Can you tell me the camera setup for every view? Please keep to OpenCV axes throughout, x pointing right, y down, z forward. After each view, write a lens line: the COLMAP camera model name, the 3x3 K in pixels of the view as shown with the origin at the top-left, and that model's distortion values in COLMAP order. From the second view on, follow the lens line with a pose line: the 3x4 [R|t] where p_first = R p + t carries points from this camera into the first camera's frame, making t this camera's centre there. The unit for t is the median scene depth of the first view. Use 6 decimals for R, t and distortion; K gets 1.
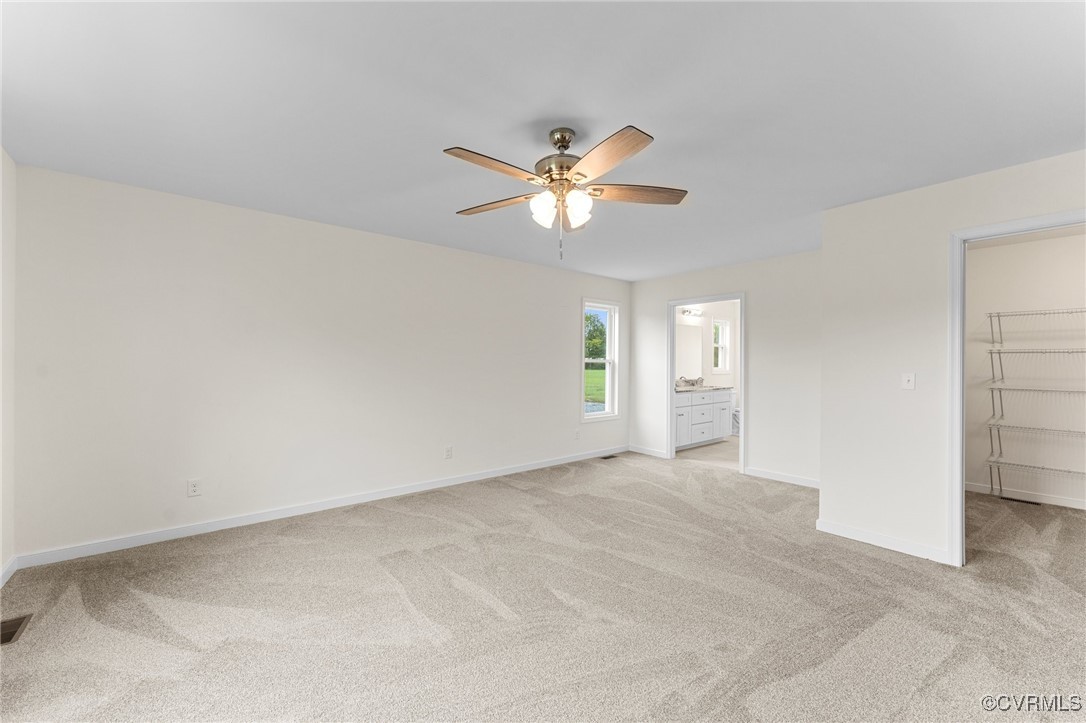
lens RADIAL K [[439.1, 0, 541.5], [0, 439.1, 359.4], [0, 0, 1]] dist [0.000566, 0.000181]
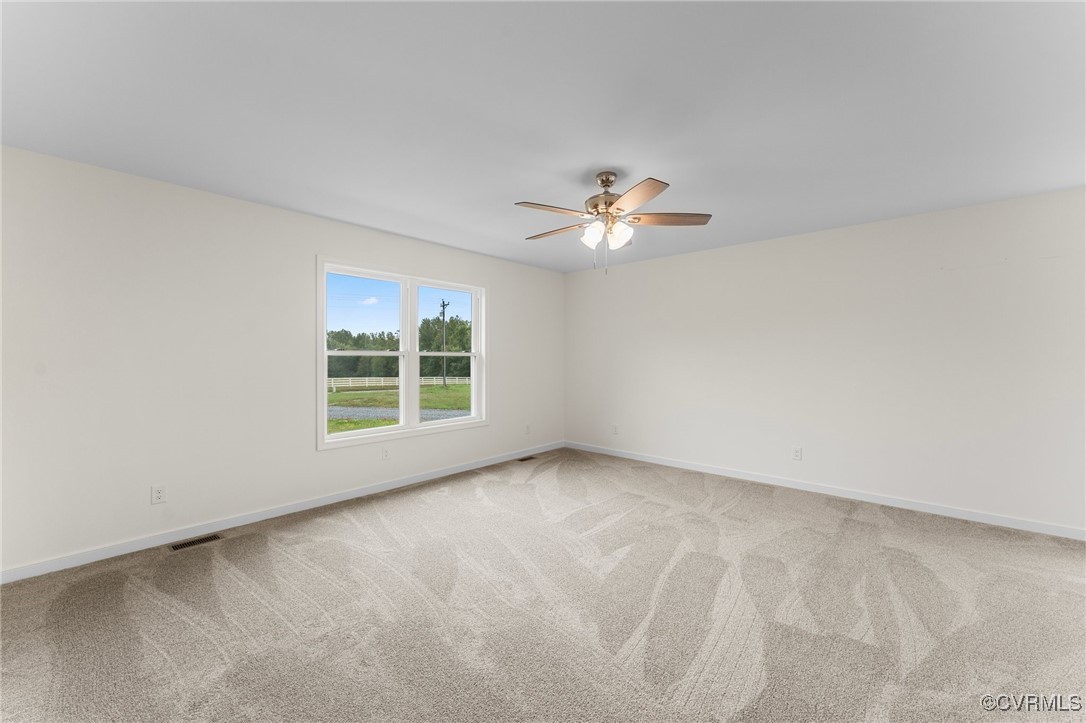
lens RADIAL K [[442.9, 0, 544.8], [0, 442.9, 339.4], [0, 0, 1]] dist [0.001658, 0.000222]
pose [[0.137518, -0.043483, -0.989544, 1.015896], [0.004553, 0.999053, -0.043268, 0.007807], [0.990489, 0.001445, 0.137586, 0.501821]]
